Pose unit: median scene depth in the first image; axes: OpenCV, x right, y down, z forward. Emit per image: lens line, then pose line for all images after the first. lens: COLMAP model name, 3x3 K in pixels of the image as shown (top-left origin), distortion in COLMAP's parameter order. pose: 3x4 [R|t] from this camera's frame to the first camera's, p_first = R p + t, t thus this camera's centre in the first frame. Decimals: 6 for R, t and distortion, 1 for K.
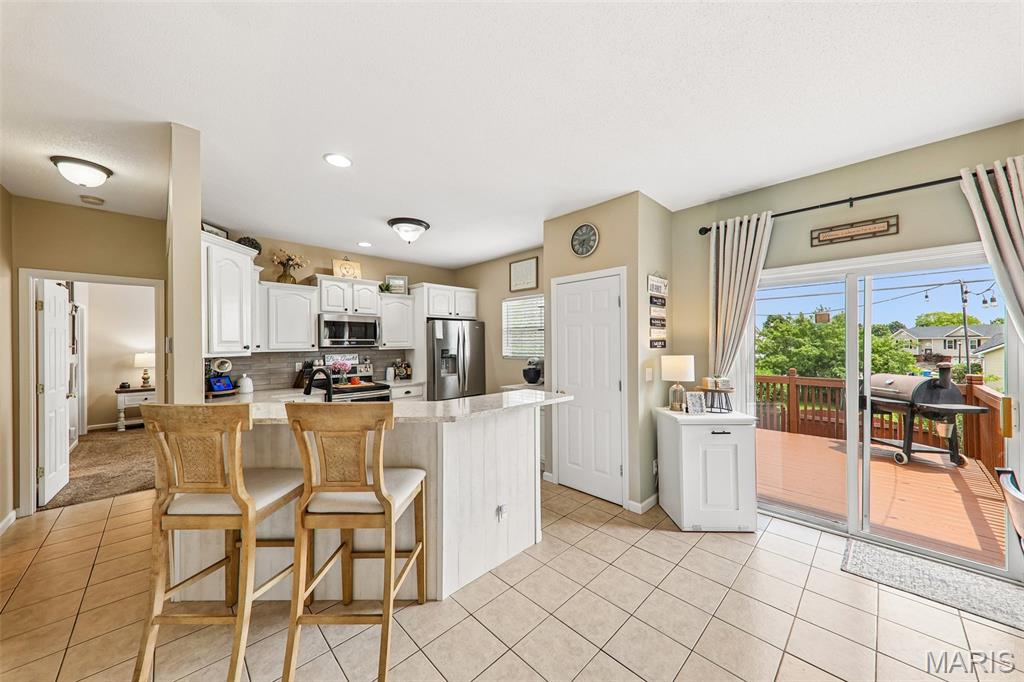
lens RADIAL K [[354.2, 0, 512.5], [0, 354.2, 345.1], [0, 0, 1]] dist [0.021921, -0.006407]
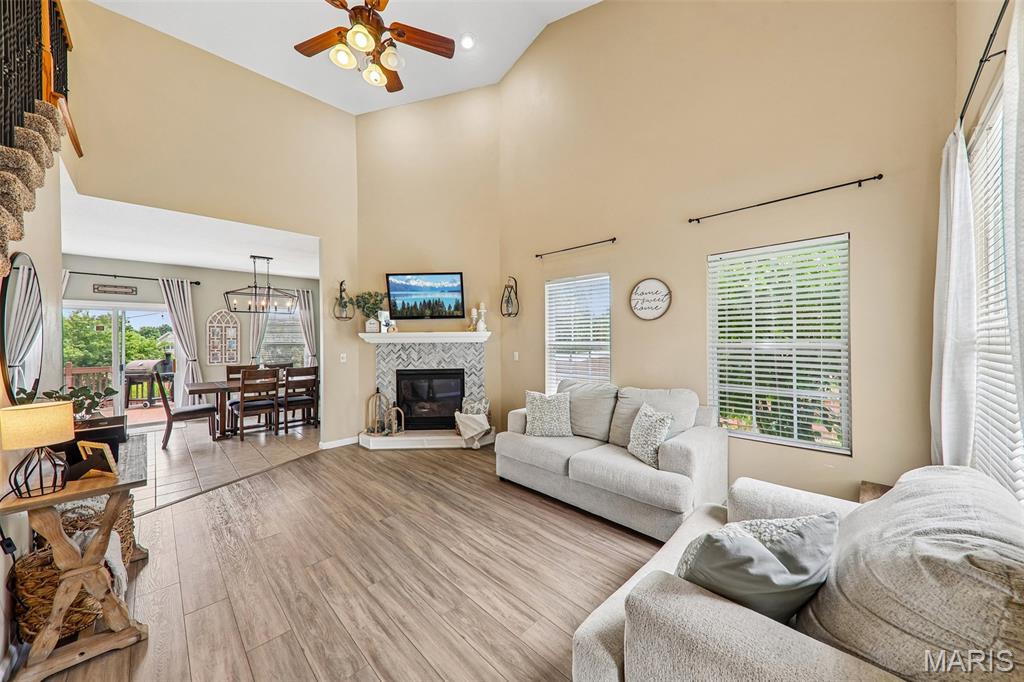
lens RADIAL K [[354.2, 0, 514.0], [0, 354.2, 338.8], [0, 0, 1]] dist [0.021921, -0.006407]
pose [[-0.015043, 0.009836, 0.999838, -0.726394], [0.013757, 0.999859, -0.009629, 0.022096], [-0.999792, 0.013610, -0.015176, -0.785914]]
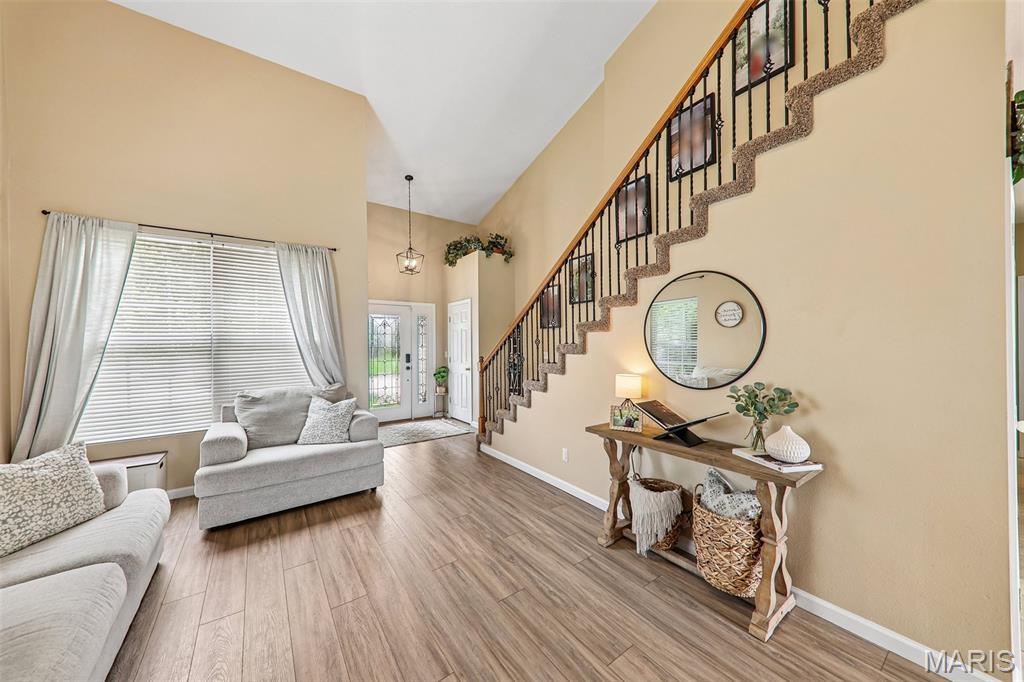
lens RADIAL K [[354.2, 0, 518.7], [0, 354.2, 337.9], [0, 0, 1]] dist [0.021921, -0.006407]
pose [[-0.138922, -0.003261, -0.990298, 0.192615], [0.002643, 0.999990, -0.003663, 0.014781], [0.990300, -0.003126, -0.138912, -0.456116]]
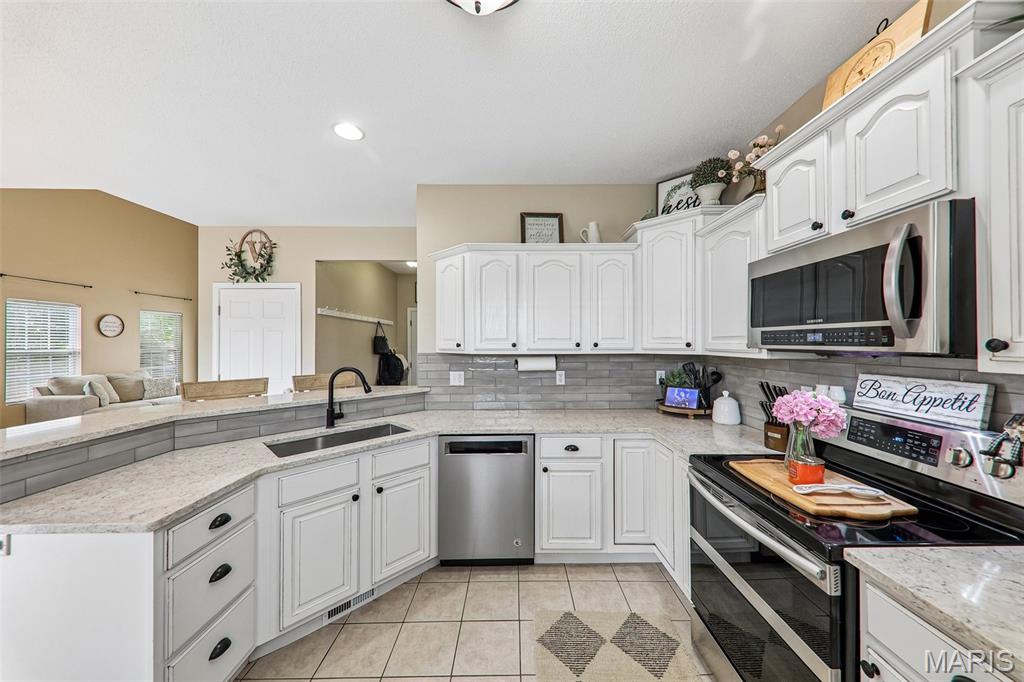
lens RADIAL K [[354.2, 0, 516.1], [0, 354.2, 340.9], [0, 0, 1]] dist [0.021921, -0.006407]
pose [[-0.694775, 0.006509, -0.719198, -0.075391], [0.004061, 0.999979, 0.005127, -0.005983], [0.719216, 0.000642, -0.694787, 1.019563]]
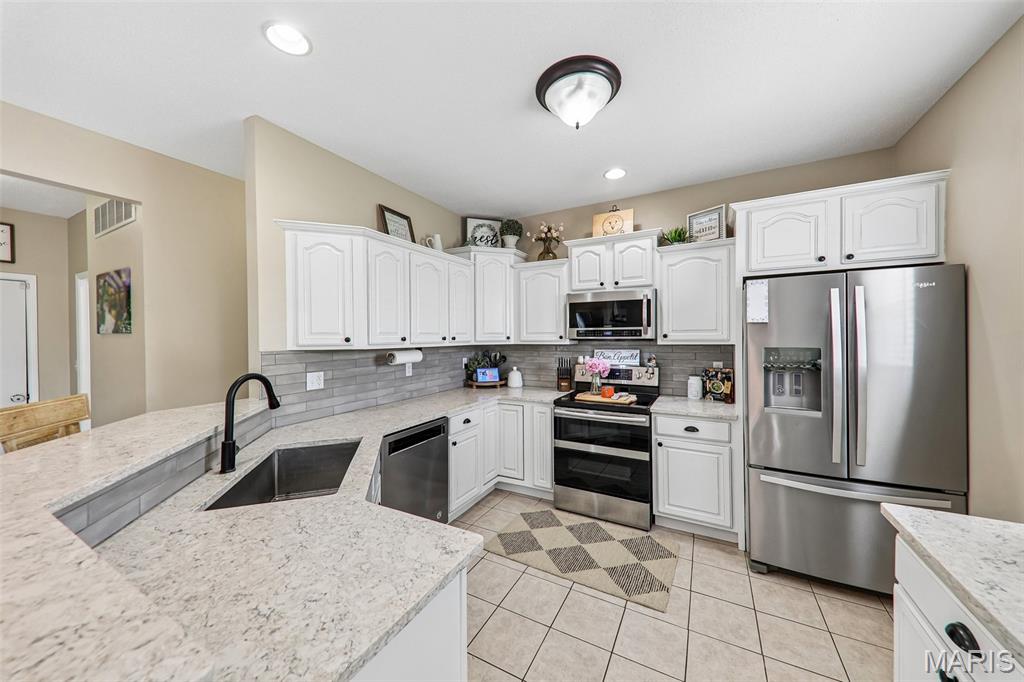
lens RADIAL K [[354.2, 0, 518.5], [0, 354.2, 339.1], [0, 0, 1]] dist [0.021921, -0.006407]
pose [[0.304572, 0.011855, -0.952415, 0.124308], [0.000209, 0.999922, 0.012513, -0.003860], [0.952489, -0.004010, 0.304546, 0.638908]]
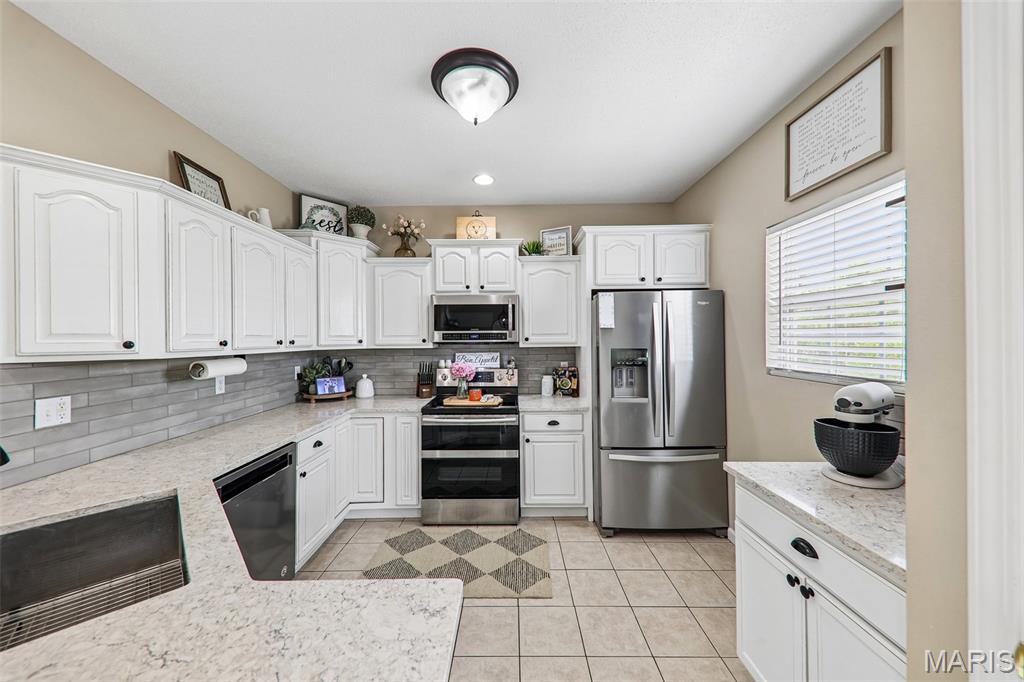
lens RADIAL K [[354.2, 0, 509.6], [0, 354.2, 339.1], [0, 0, 1]] dist [0.021921, -0.006407]
pose [[0.708993, 0.002033, -0.705212, 0.060187], [-0.001207, 0.999998, 0.001669, -0.002796], [0.705214, -0.000333, 0.708994, 0.576267]]
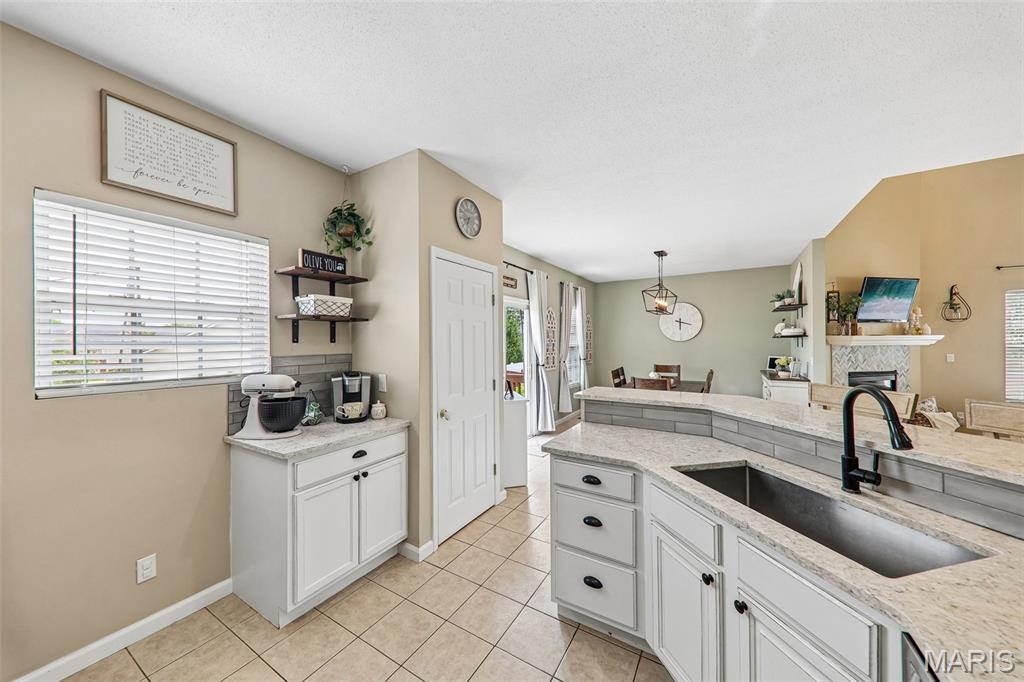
lens RADIAL K [[354.2, 0, 511.9], [0, 354.2, 340.8], [0, 0, 1]] dist [0.021921, -0.006407]
pose [[-0.251876, 0.009791, 0.967710, -0.454561], [0.013004, 0.999893, -0.006732, -0.001066], [-0.967672, 0.010889, -0.251977, 0.812243]]
